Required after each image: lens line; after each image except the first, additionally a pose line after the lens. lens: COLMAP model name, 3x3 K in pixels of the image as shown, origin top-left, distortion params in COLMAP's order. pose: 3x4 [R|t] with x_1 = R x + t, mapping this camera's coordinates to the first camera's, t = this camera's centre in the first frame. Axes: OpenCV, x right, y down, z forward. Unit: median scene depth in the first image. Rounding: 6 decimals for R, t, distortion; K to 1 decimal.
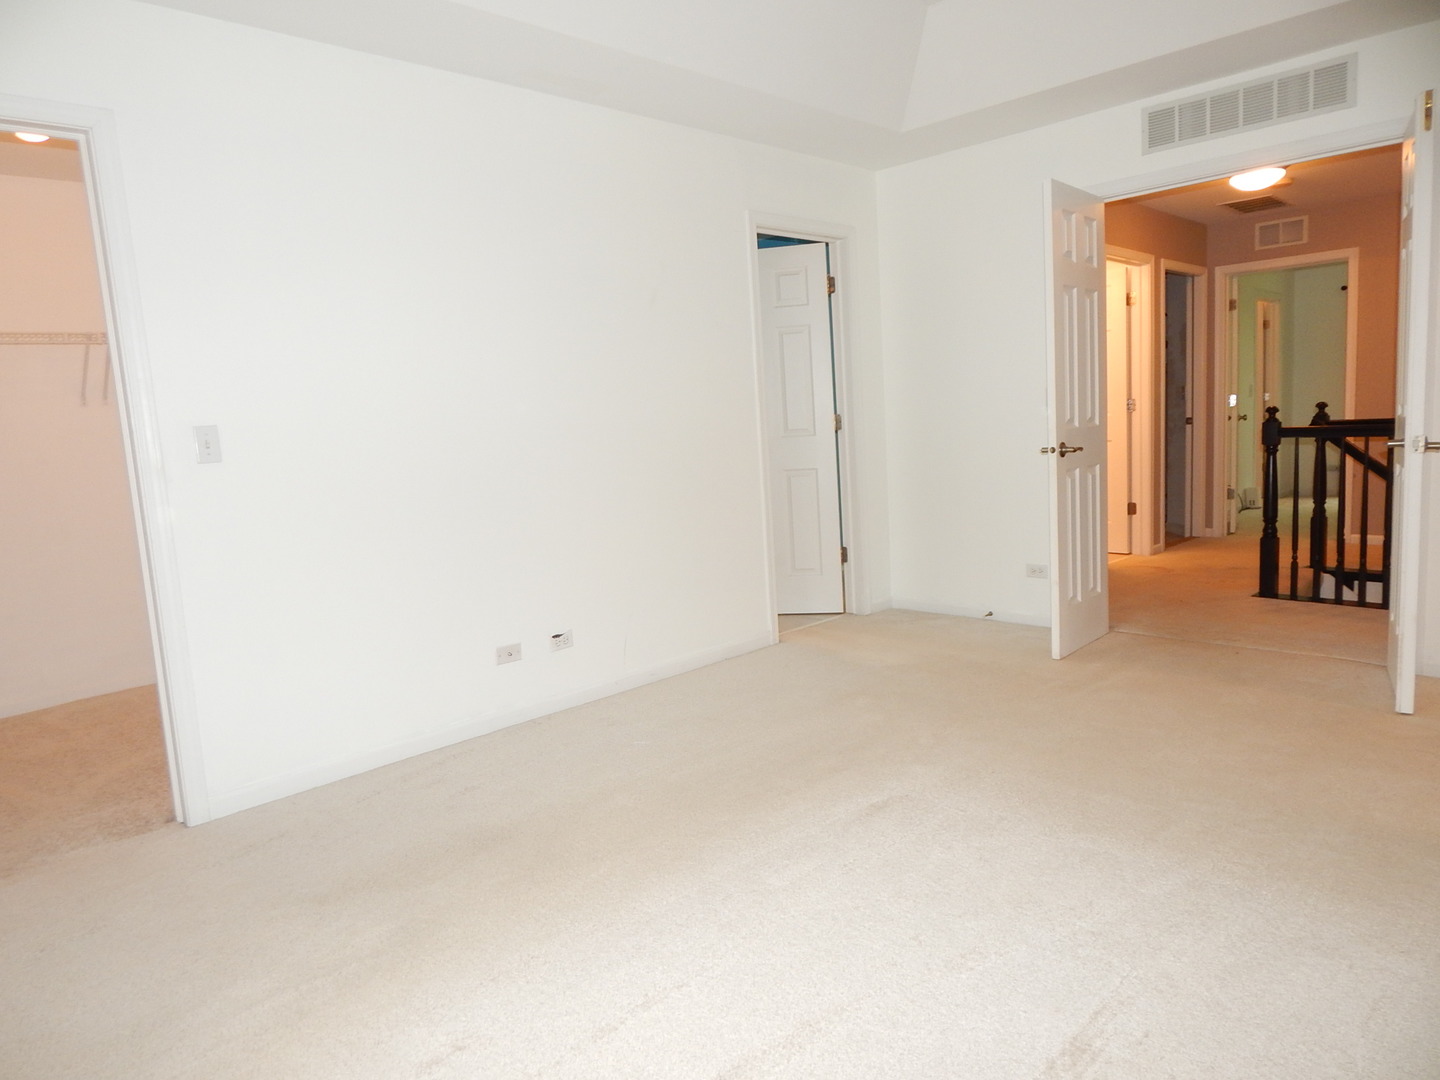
lens RADIAL K [[942.6, 0, 716.1], [0, 942.6, 535.2], [0, 0, 1]] dist [-0.000863, -0.006687]
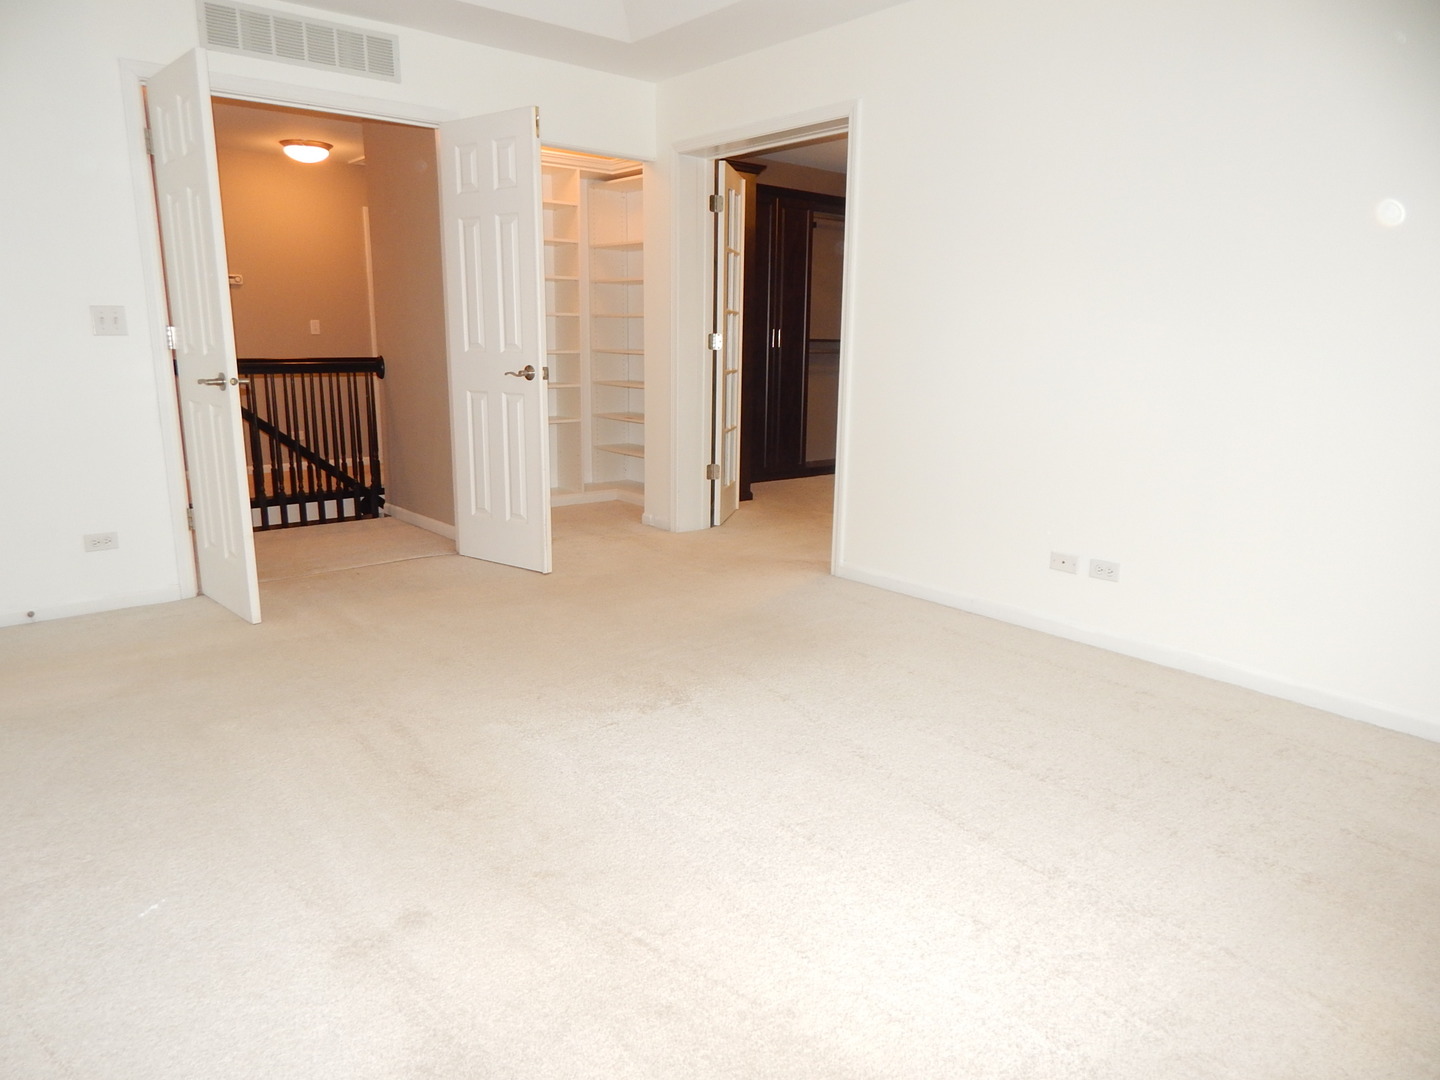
lens RADIAL K [[942.6, 0, 716.1], [0, 942.6, 535.2], [0, 0, 1]] dist [-0.000863, -0.006687]
pose [[0.060657, -0.157110, 0.985716, -0.471133], [0.109767, 0.982595, 0.149858, -0.033458], [-0.992105, 0.099109, 0.076847, 0.507785]]
